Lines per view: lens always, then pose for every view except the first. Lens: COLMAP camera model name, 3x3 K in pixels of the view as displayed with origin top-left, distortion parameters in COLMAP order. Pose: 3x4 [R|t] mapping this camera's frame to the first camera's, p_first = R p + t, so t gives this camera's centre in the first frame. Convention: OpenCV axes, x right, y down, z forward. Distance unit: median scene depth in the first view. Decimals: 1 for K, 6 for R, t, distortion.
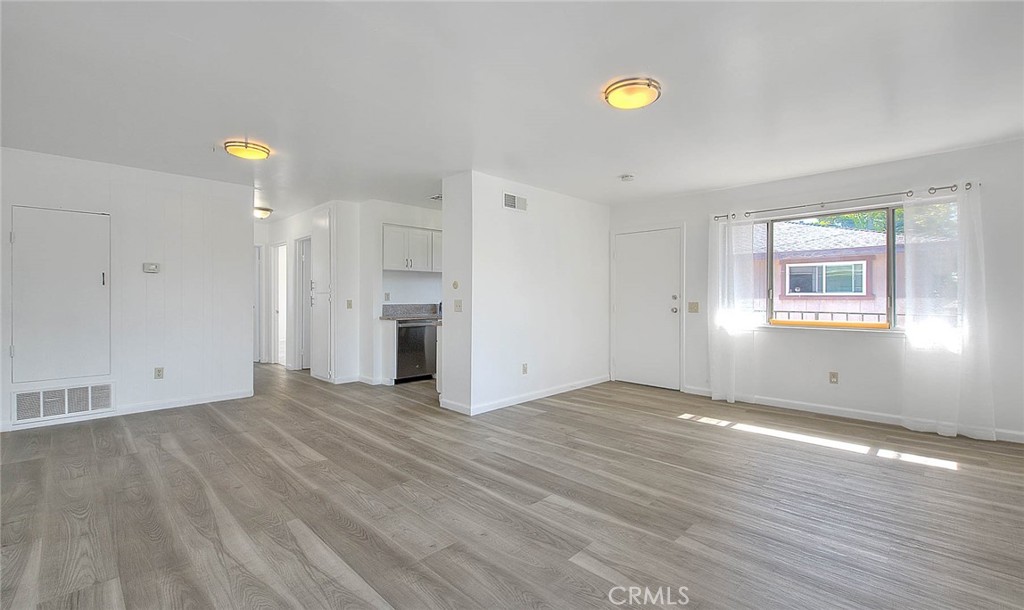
lens RADIAL K [[428.7, 0, 546.1], [0, 428.7, 310.0], [0, 0, 1]] dist [-0.006965, -0.002690]
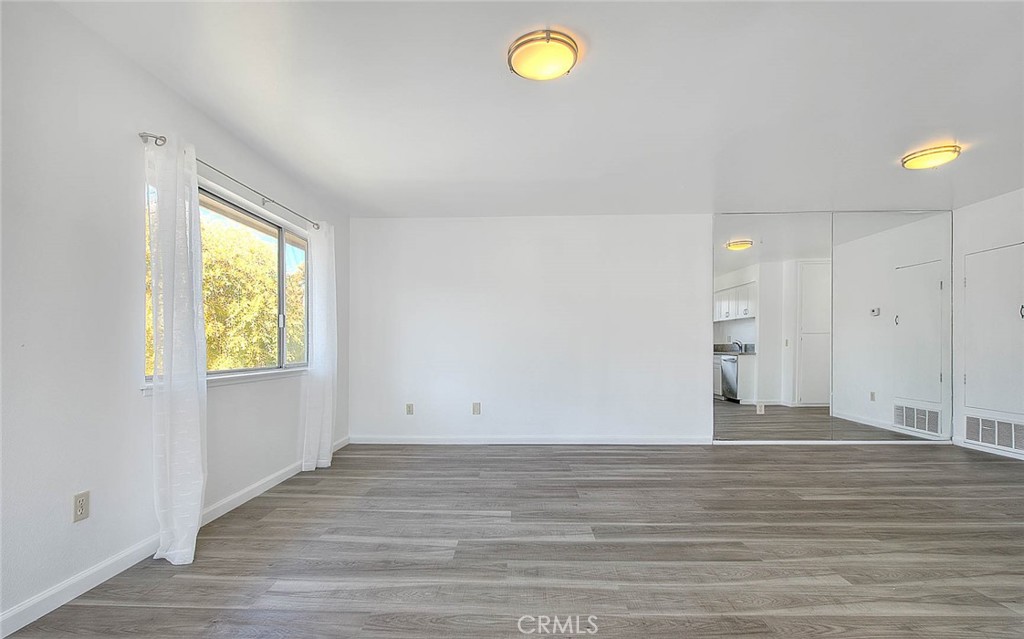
lens RADIAL K [[482.3, 0, 502.4], [0, 482.3, 345.8], [0, 0, 1]] dist [0.007304, 0.002354]
pose [[-0.768431, 0.001479, -0.639931, 0.582792], [-0.015066, 0.999678, 0.020401, -0.006001], [0.639755, 0.025318, -0.768161, 1.154908]]
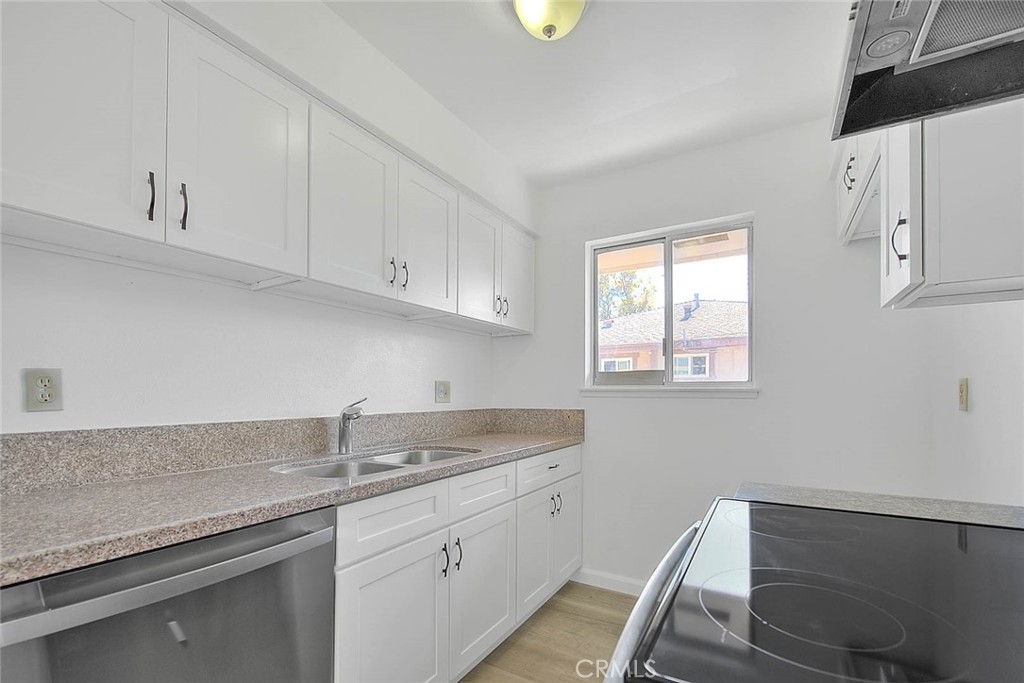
lens RADIAL K [[435.9, 0, 524.9], [0, 435.9, 394.7], [0, 0, 1]] dist [0.002666, -0.000838]
pose [[0.983577, -0.004735, 0.180429, -0.334536], [0.009997, 0.999550, -0.028269, -0.034789], [-0.180215, 0.029608, 0.983182, 1.289406]]
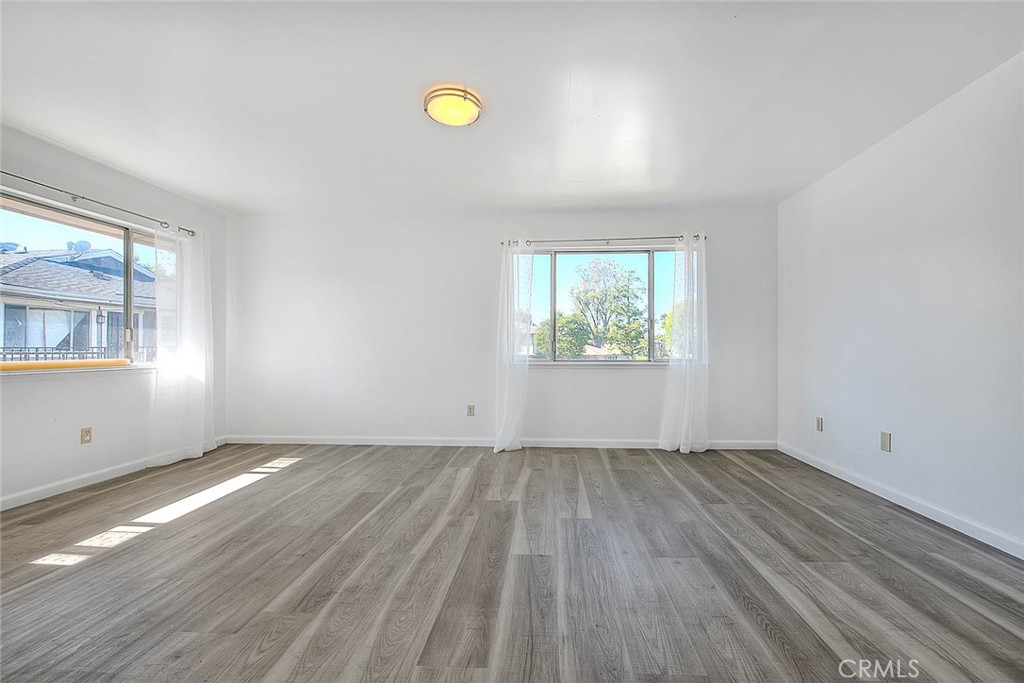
lens RADIAL K [[435.9, 0, 515.7], [0, 435.9, 345.2], [0, 0, 1]] dist [0.002666, -0.000838]
pose [[-0.603322, 0.003411, 0.797491, -0.466477], [0.019919, 0.999743, 0.010793, 0.009852], [-0.797249, 0.022397, -0.603235, 1.041170]]
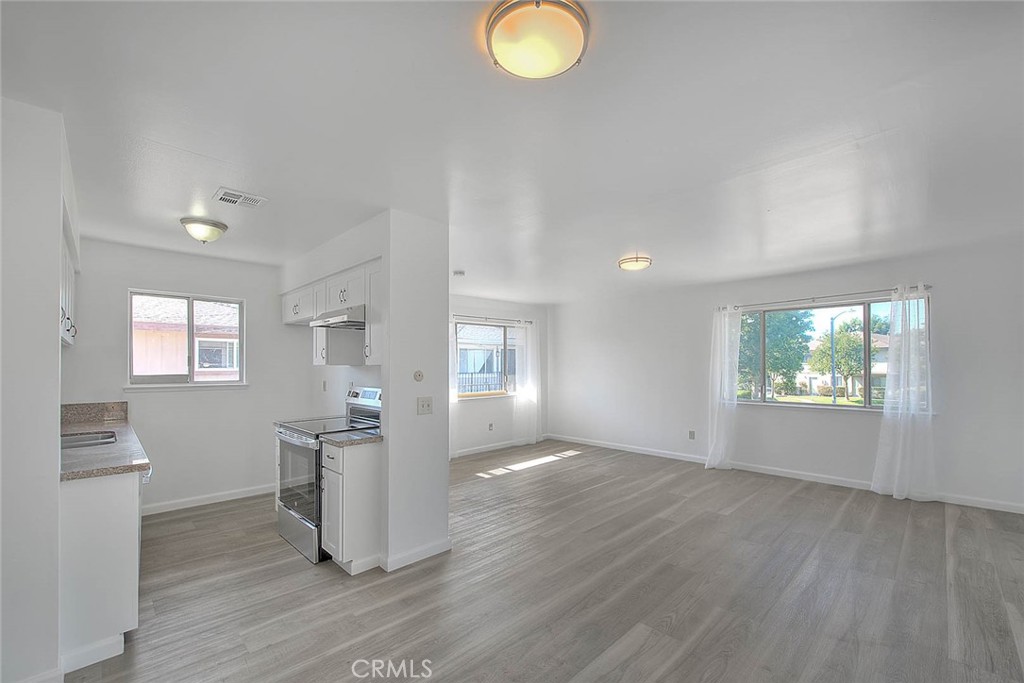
lens RADIAL K [[403.0, 0, 508.5], [0, 403.0, 362.3], [0, 0, 1]] dist [0.011997, -0.002530]
pose [[0.089383, 0.006878, 0.995974, -1.024167], [0.033644, 0.999385, -0.009921, -0.084233], [-0.995429, 0.034396, 0.089097, 0.955761]]
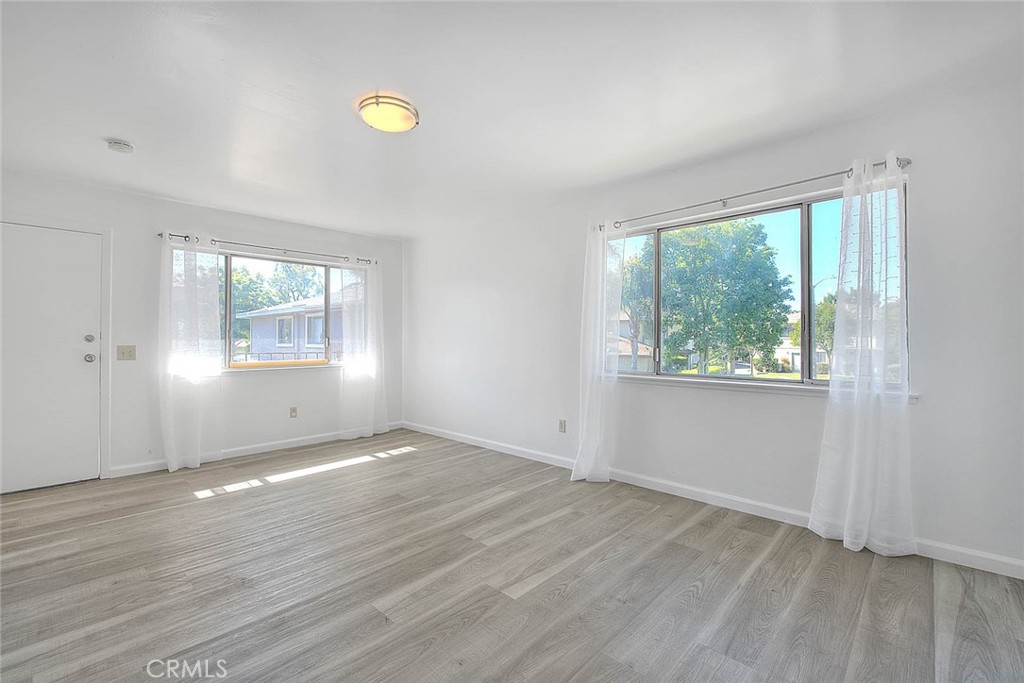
lens RADIAL K [[435.9, 0, 499.0], [0, 435.9, 333.6], [0, 0, 1]] dist [0.002666, -0.000838]
pose [[0.049289, 0.013536, 0.998693, -0.510141], [0.026837, 0.999529, -0.014871, -0.015205], [-0.998424, 0.027534, 0.048902, 0.501052]]
